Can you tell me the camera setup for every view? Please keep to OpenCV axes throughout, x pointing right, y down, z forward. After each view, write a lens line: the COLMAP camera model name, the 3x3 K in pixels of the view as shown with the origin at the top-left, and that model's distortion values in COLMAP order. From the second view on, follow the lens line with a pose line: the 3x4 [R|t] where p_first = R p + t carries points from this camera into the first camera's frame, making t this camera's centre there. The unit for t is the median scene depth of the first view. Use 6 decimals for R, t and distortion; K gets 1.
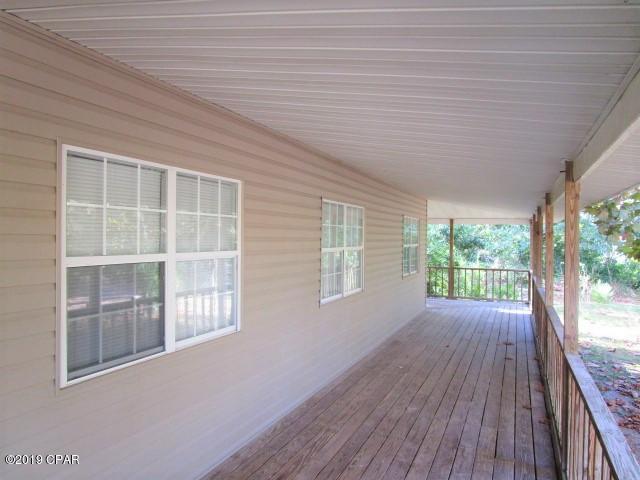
lens RADIAL K [[454.4, 0, 316.5], [0, 454.4, 237.1], [0, 0, 1]] dist [-0.027419, 0.005048]
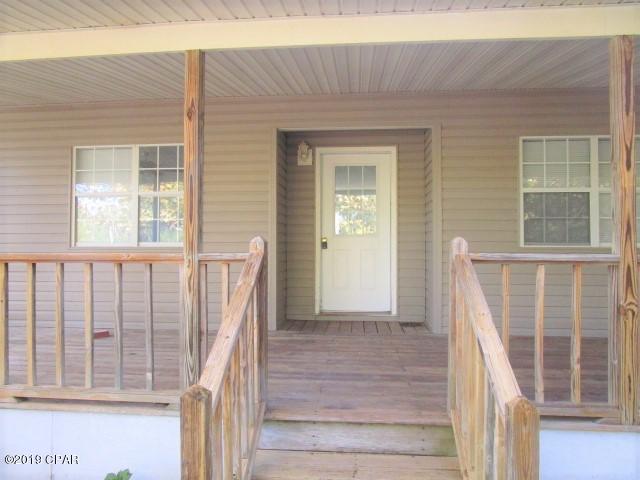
lens RADIAL K [[454.4, 0, 316.5], [0, 454.4, 237.1], [0, 0, 1]] dist [-0.027419, 0.005048]
pose [[0.320303, -0.013346, -0.947221, 0.928047], [0.000786, 0.999904, -0.013823, 0.242890], [0.947315, 0.003683, 0.320282, -0.502818]]
